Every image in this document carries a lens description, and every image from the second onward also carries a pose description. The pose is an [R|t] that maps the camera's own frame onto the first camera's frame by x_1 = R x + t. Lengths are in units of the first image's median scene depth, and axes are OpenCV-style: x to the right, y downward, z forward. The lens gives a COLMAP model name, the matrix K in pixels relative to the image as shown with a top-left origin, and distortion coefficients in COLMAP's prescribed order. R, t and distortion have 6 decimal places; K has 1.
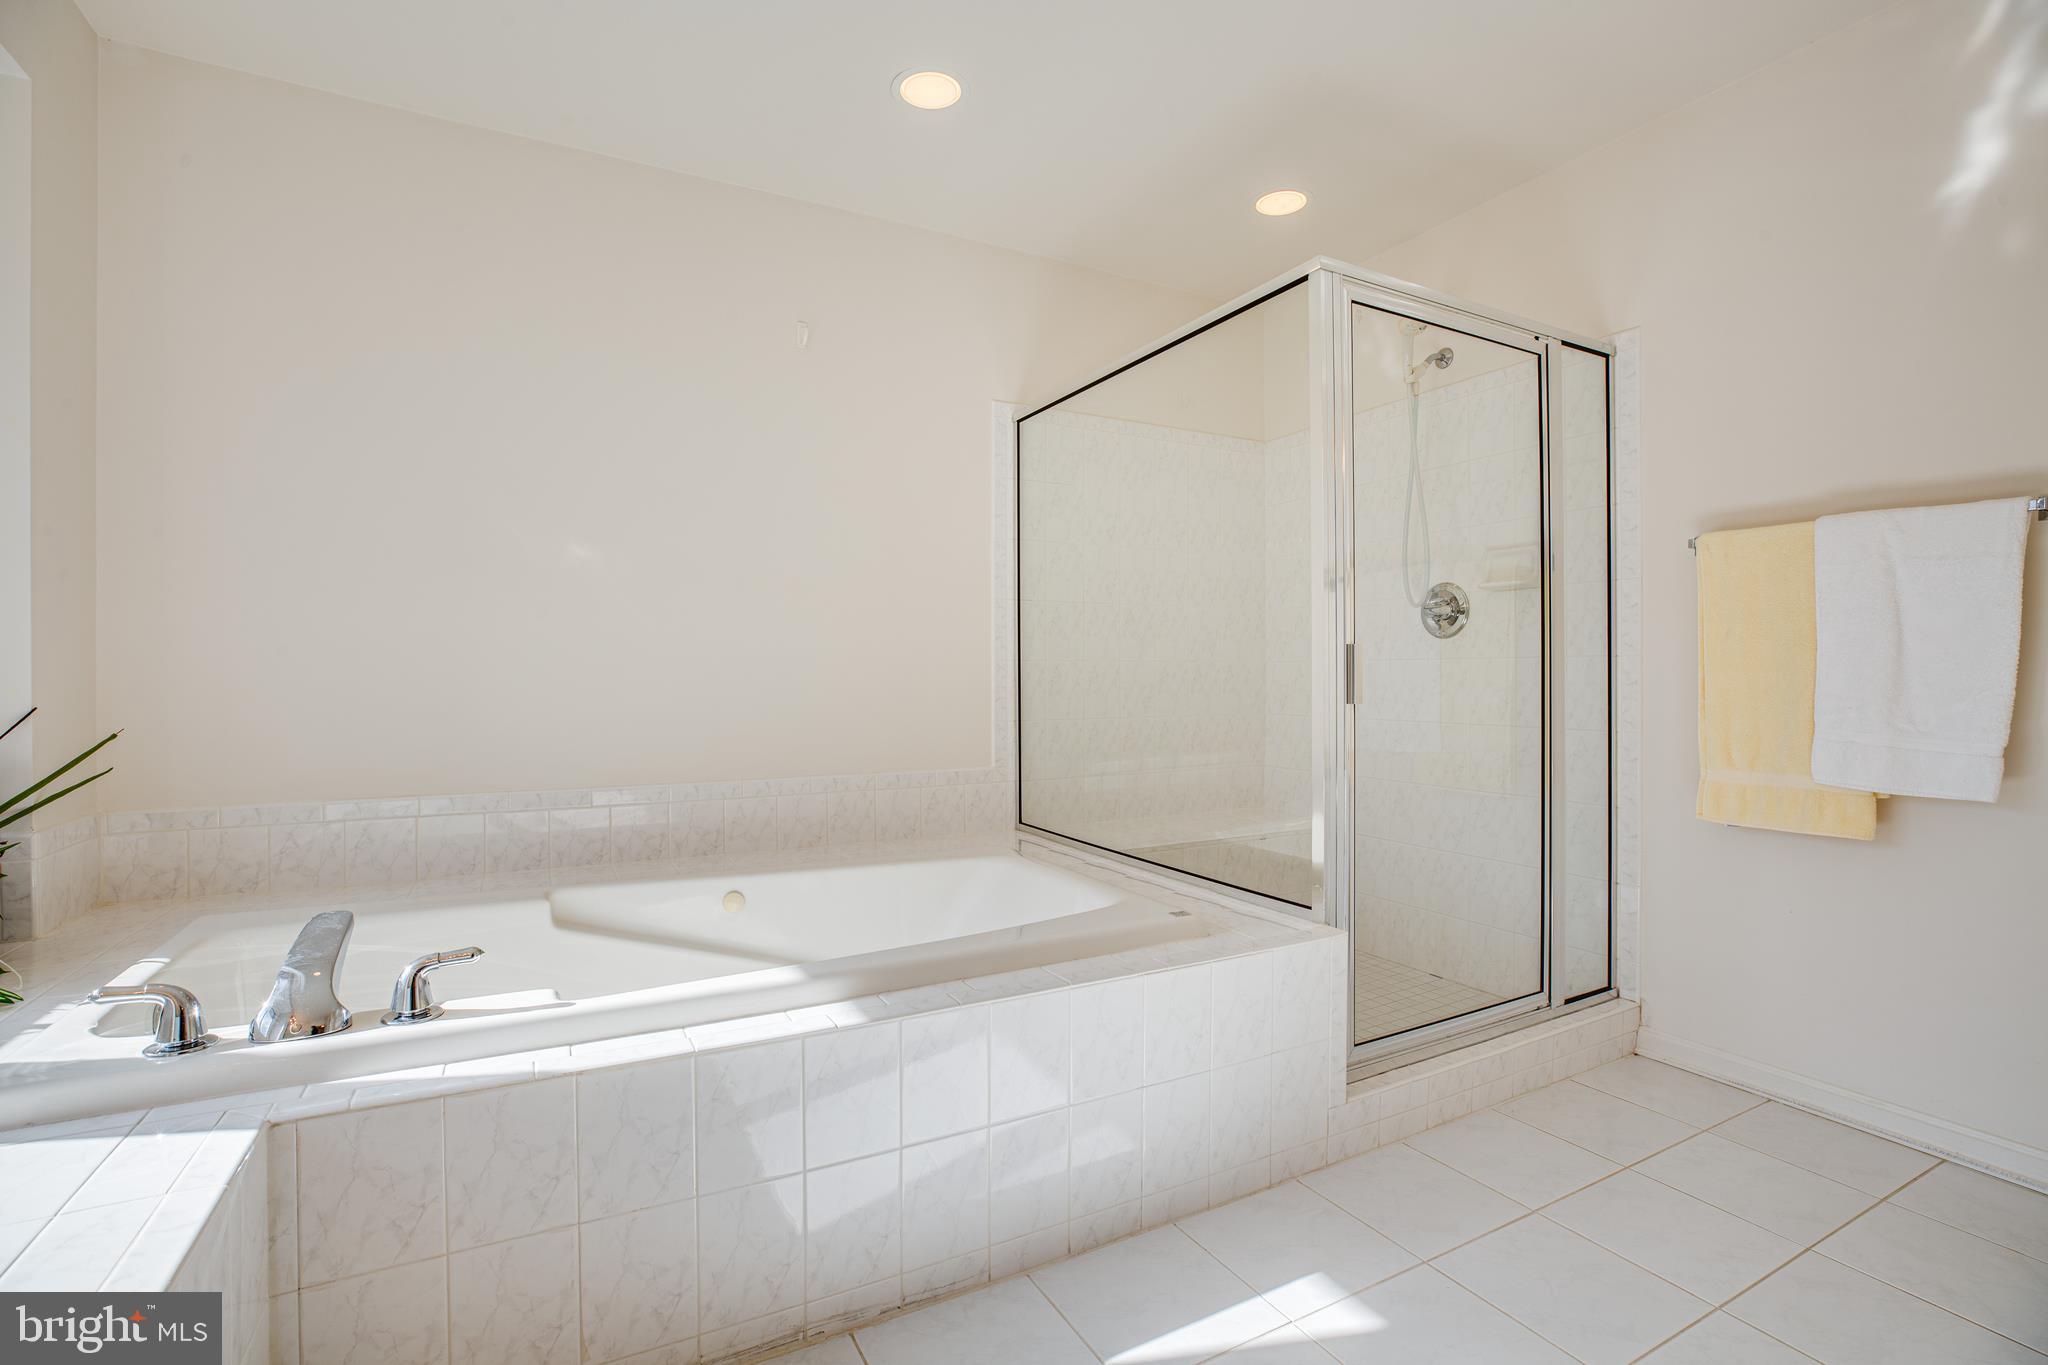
lens RADIAL K [[928.8, 0, 1033.2], [0, 928.8, 683.0], [0, 0, 1]] dist [-0.023235, 0.001881]
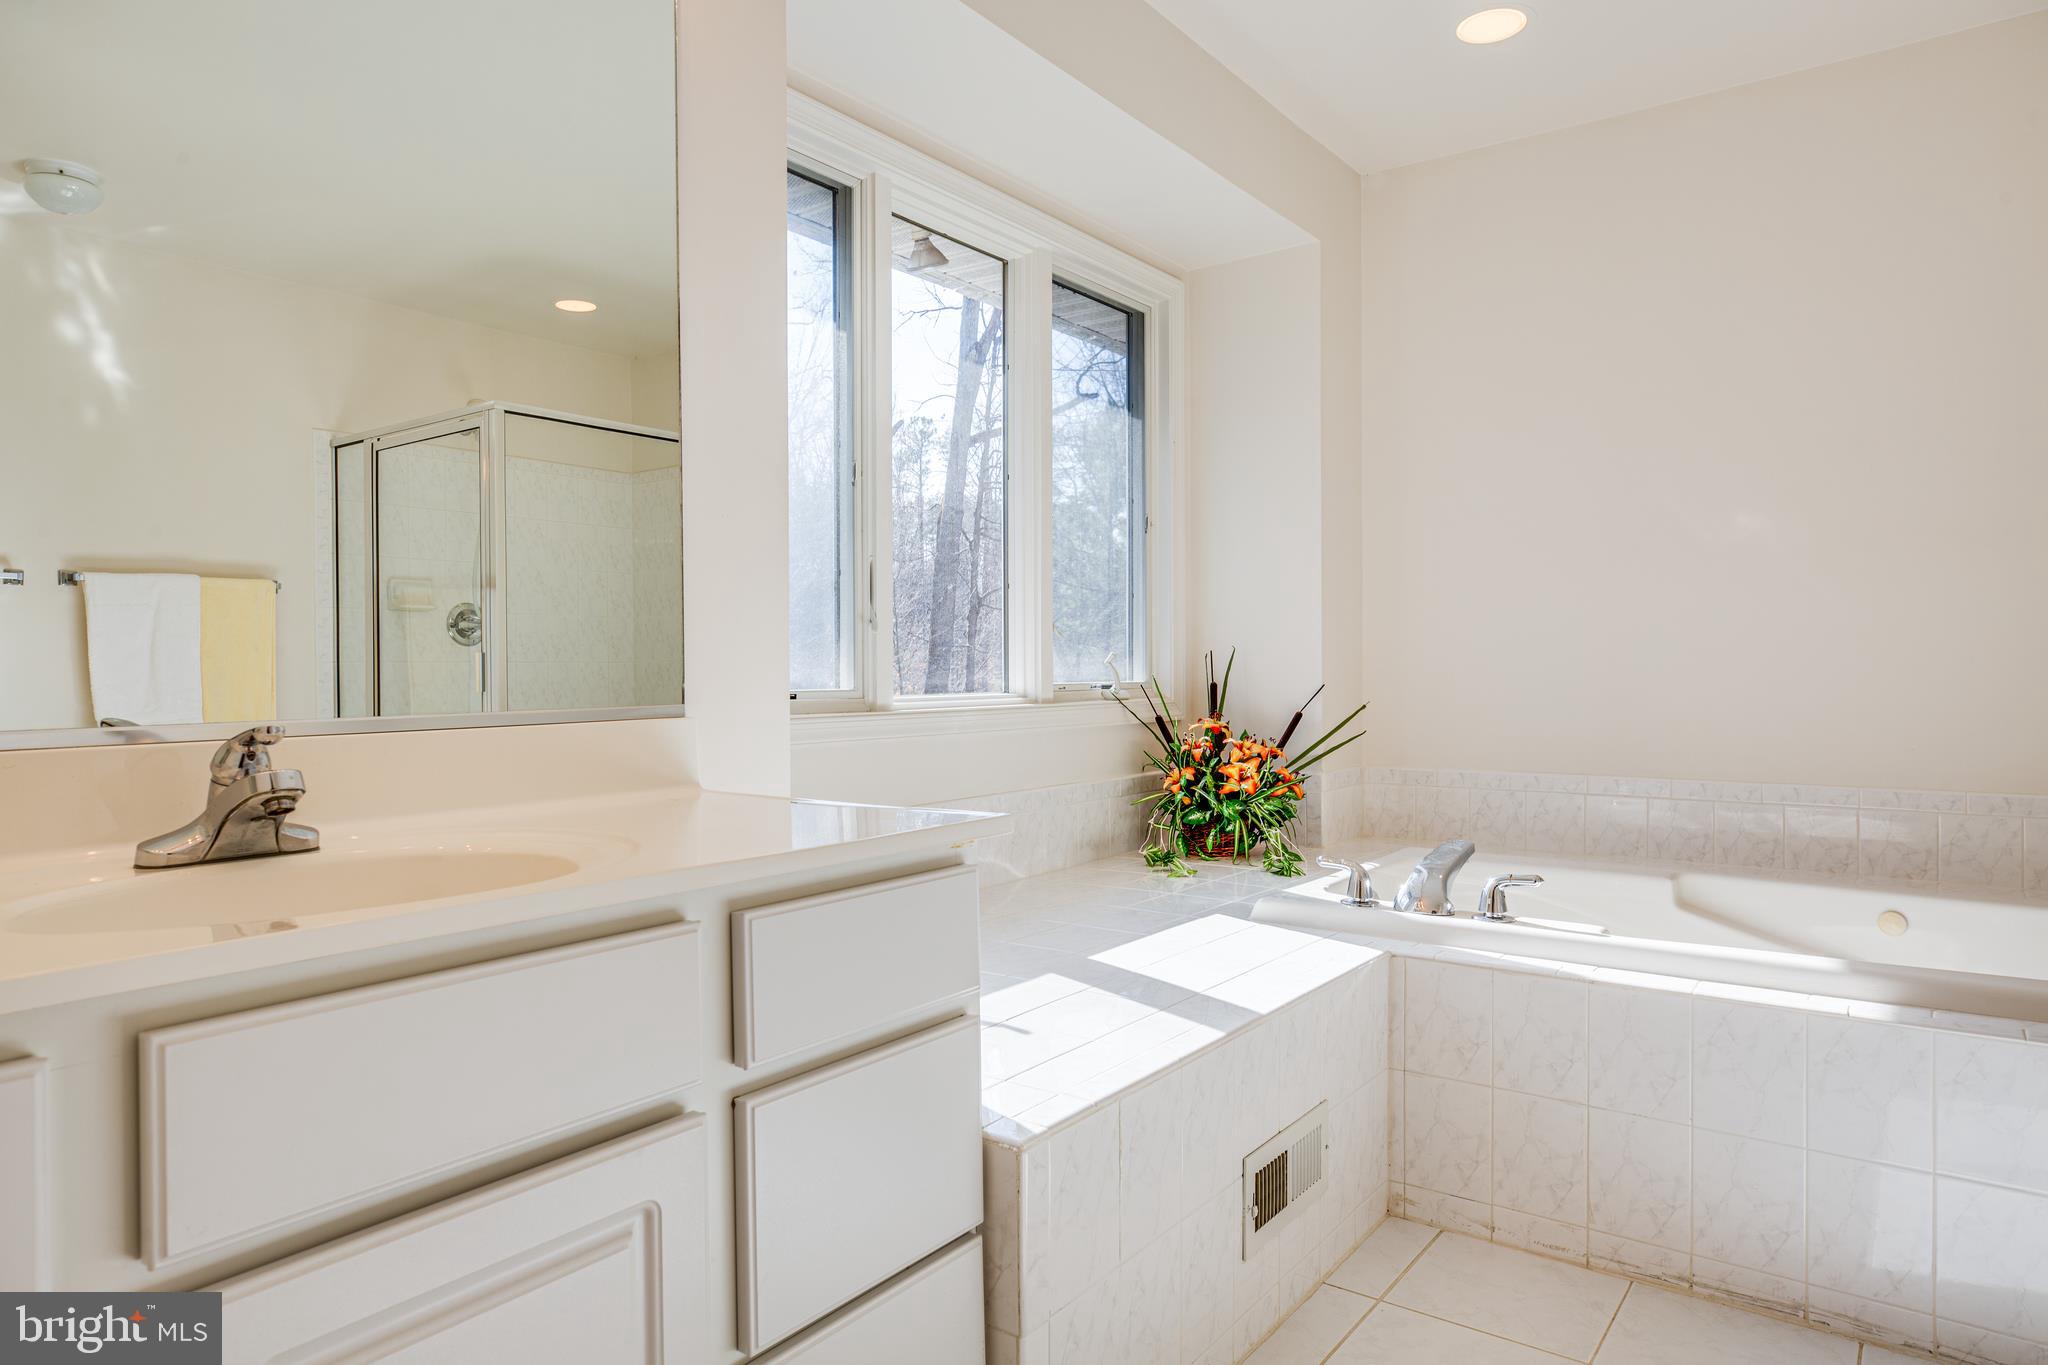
lens RADIAL K [[1240.7, 0, 1023.1], [0, 1240.7, 682.8], [0, 0, 1]] dist [-0.006004, -0.001717]
pose [[0.428280, 0.005050, -0.903632, 0.626529], [-0.000038, 0.999984, 0.005570, 0.017181], [0.903646, -0.002352, 0.428274, -0.359250]]
